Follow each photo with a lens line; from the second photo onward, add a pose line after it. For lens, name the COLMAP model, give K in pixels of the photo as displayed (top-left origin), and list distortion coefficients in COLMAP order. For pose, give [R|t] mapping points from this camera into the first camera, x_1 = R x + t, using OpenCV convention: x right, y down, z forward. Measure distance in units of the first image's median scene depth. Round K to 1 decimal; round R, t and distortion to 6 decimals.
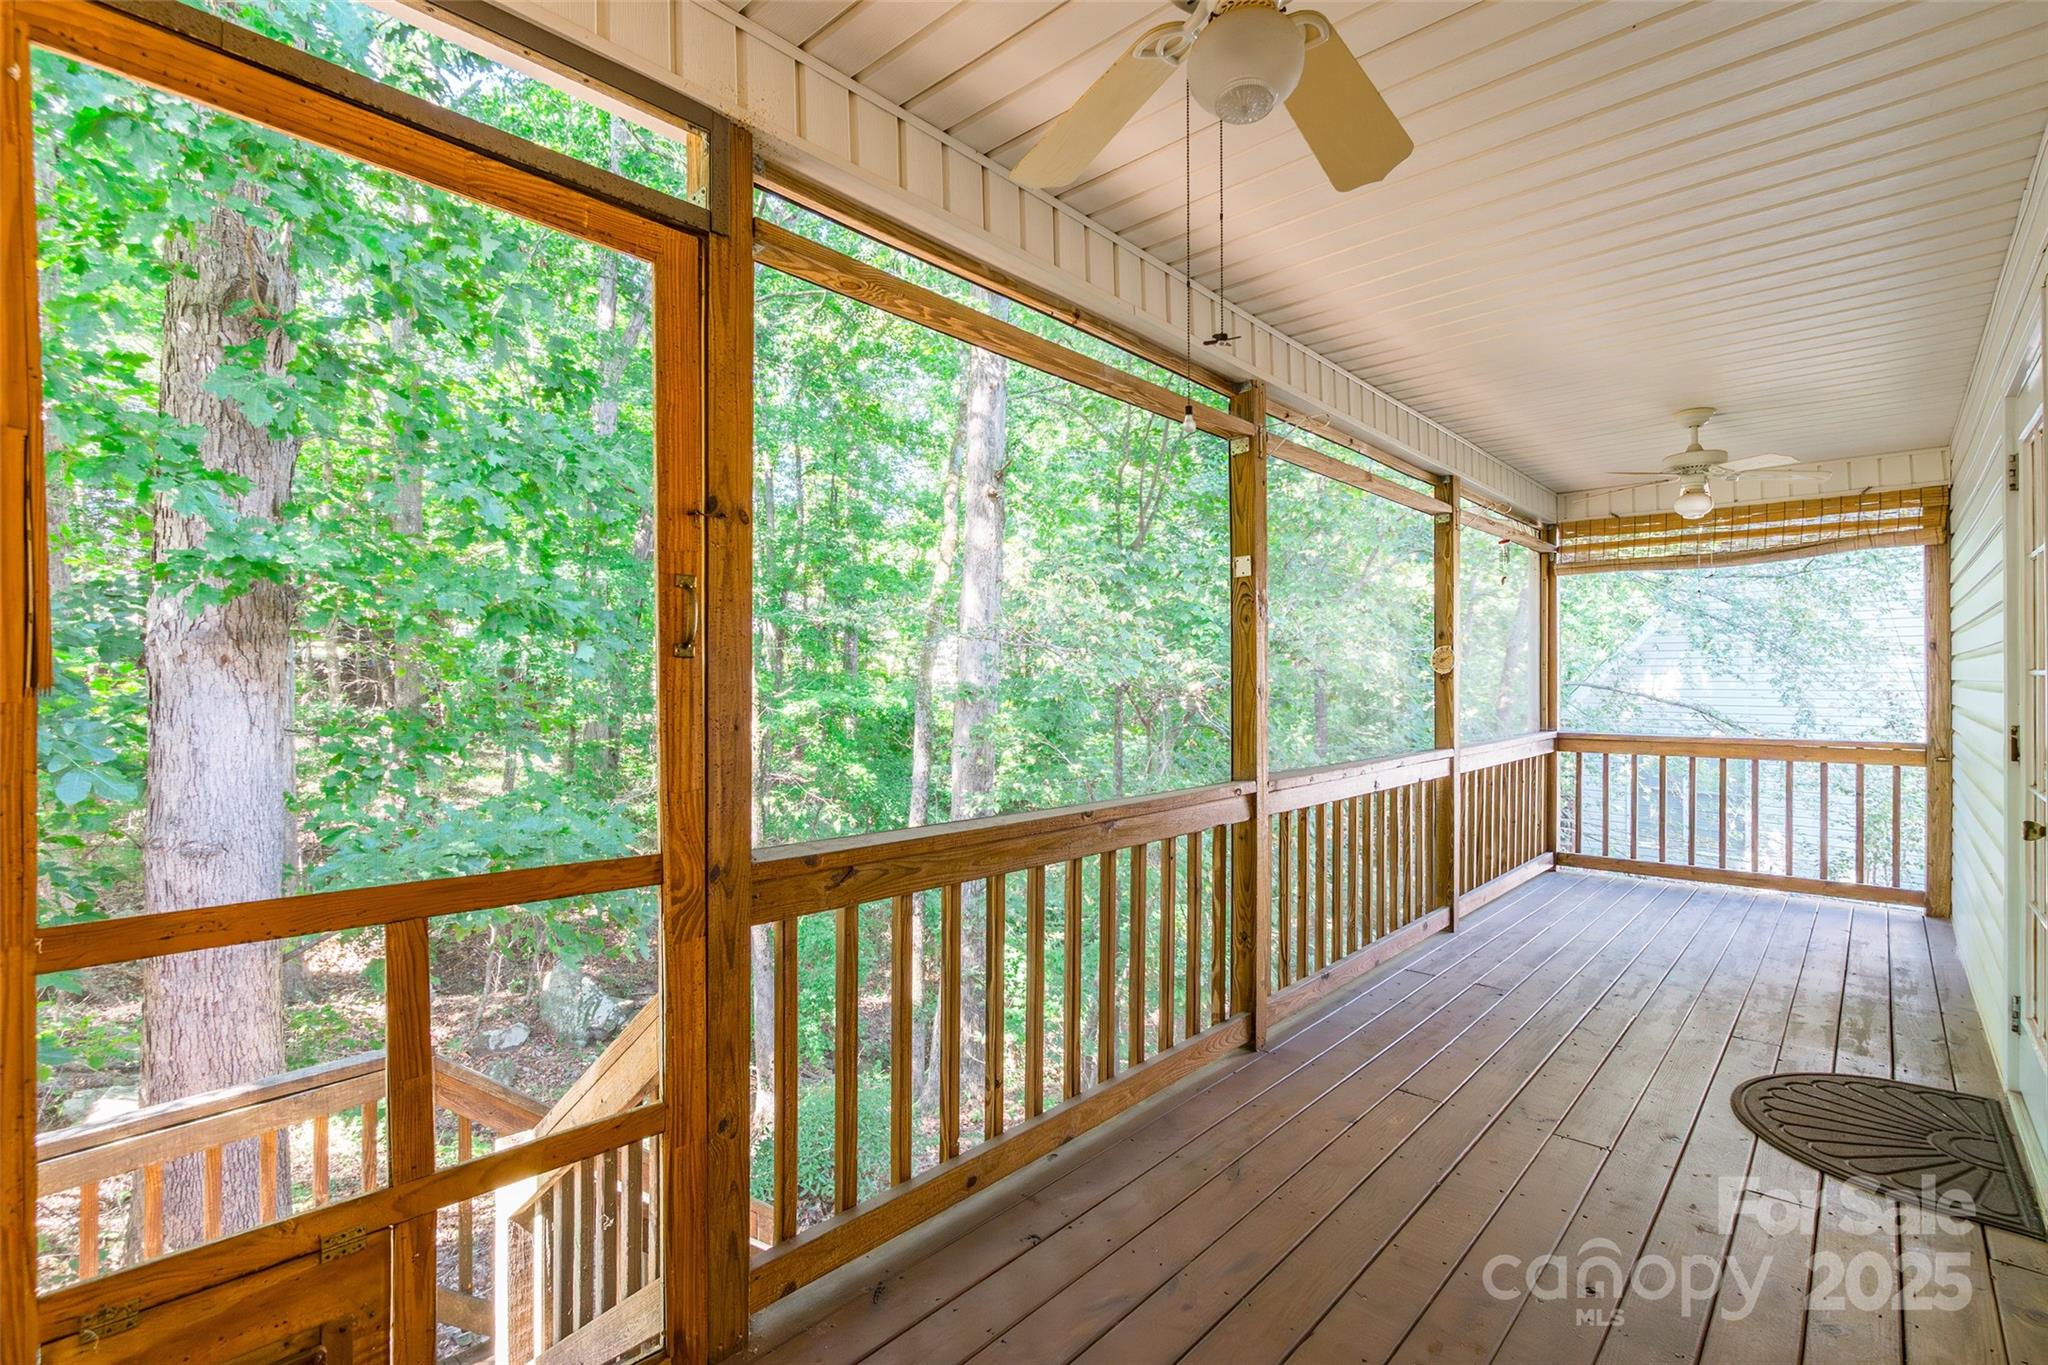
lens RADIAL K [[934.2, 0, 1026.6], [0, 934.2, 678.7], [0, 0, 1]] dist [-0.002020, -0.000123]
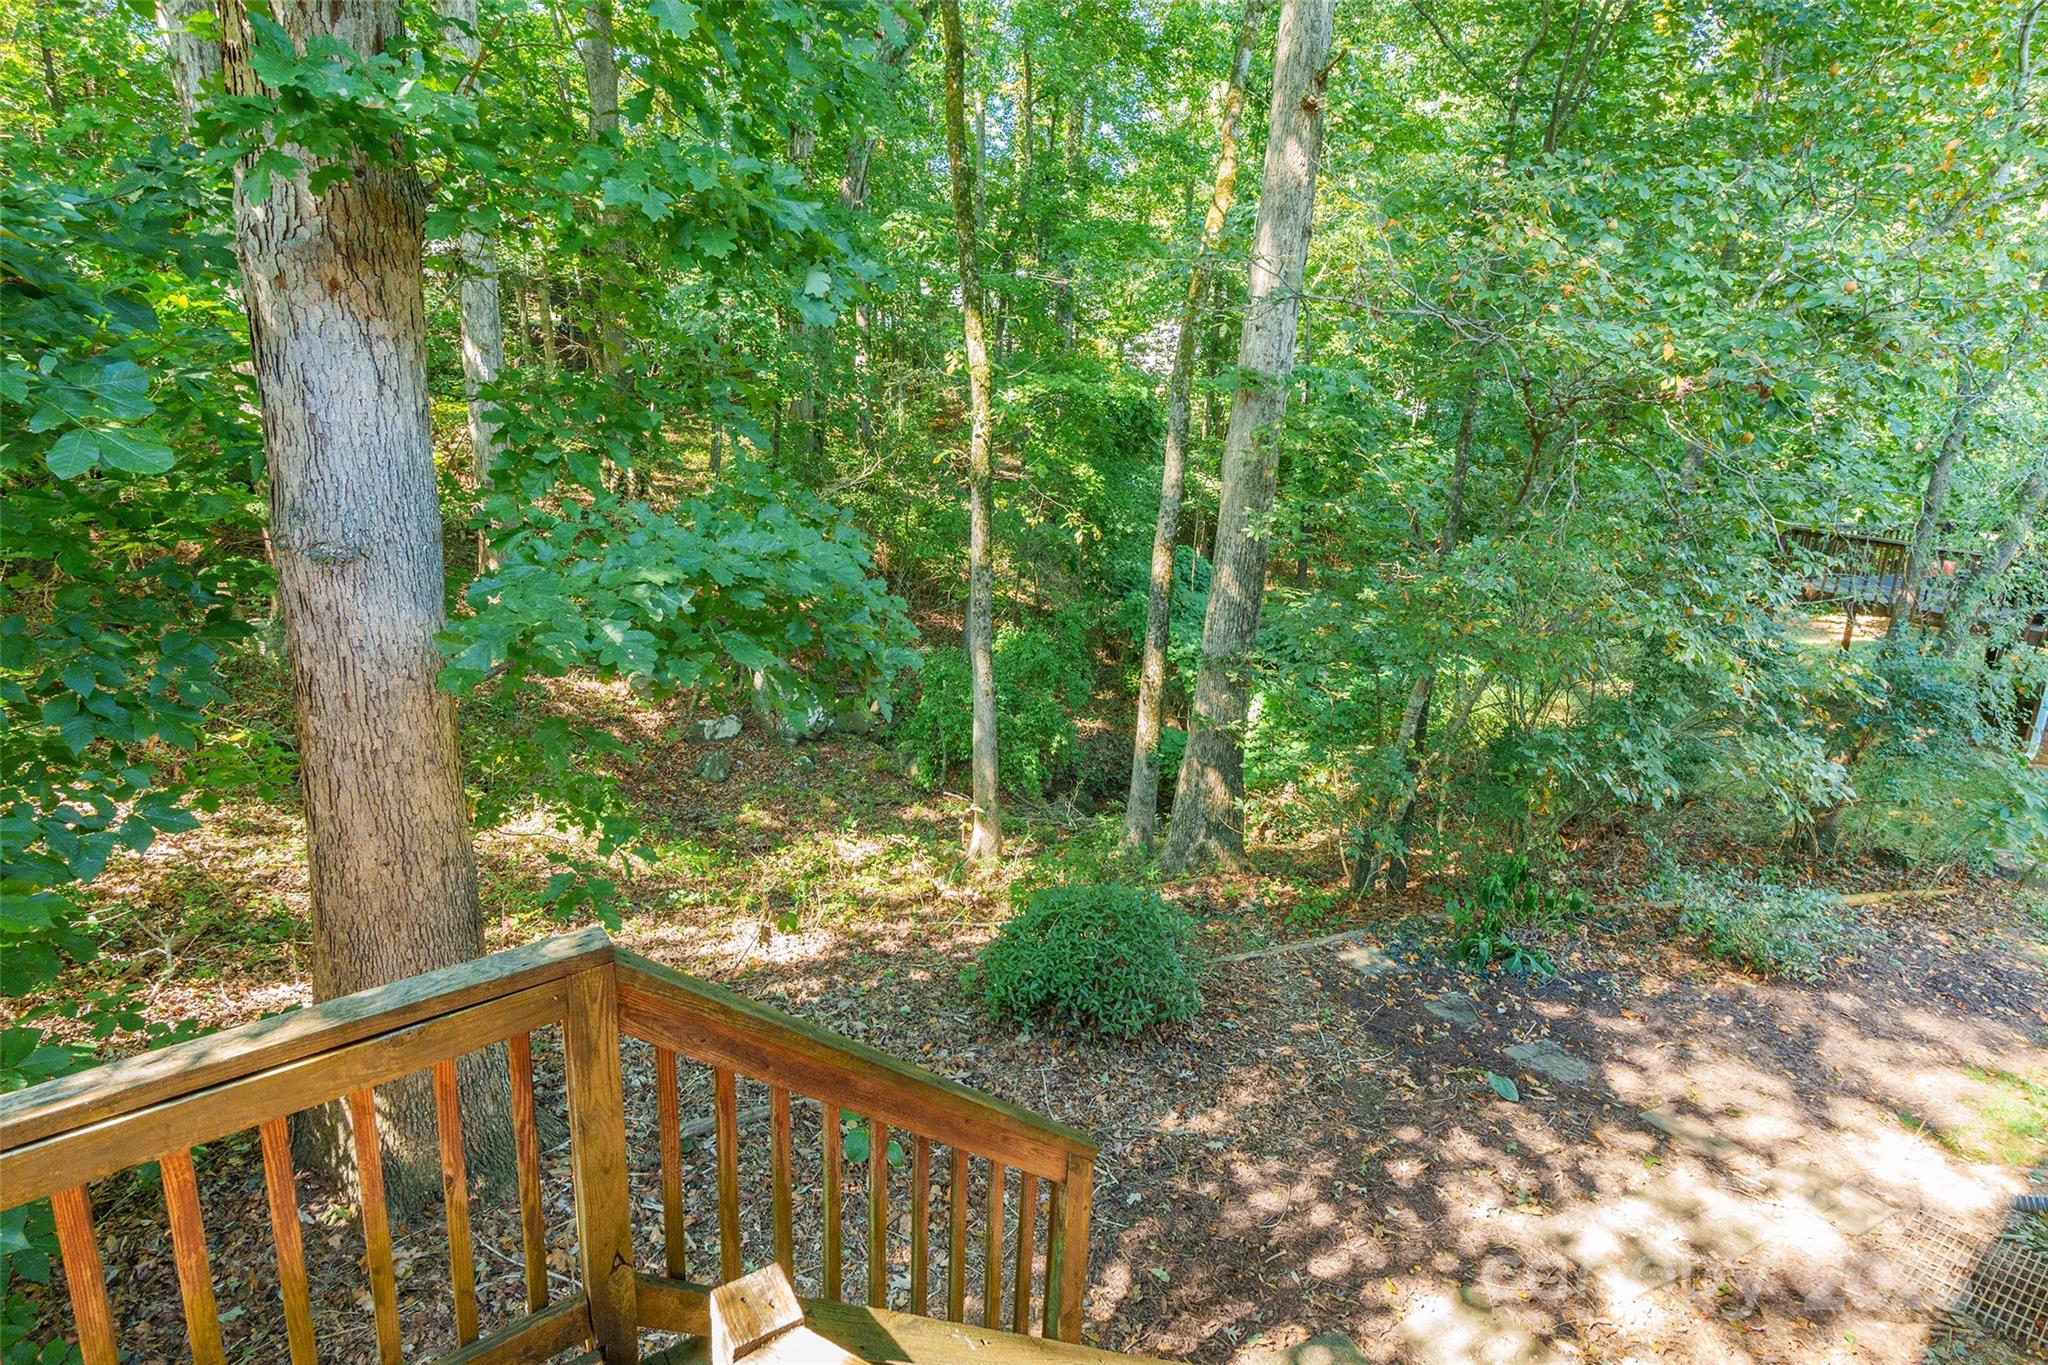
lens RADIAL K [[984.6, 0, 995.9], [0, 984.6, 585.2], [0, 0, 1]] dist [-0.000376, 0.000007]
pose [[0.972424, 0.082663, -0.218079, -0.110390], [-0.033616, 0.974993, 0.219678, 0.010457], [0.230785, -0.206289, 0.950886, 0.200257]]
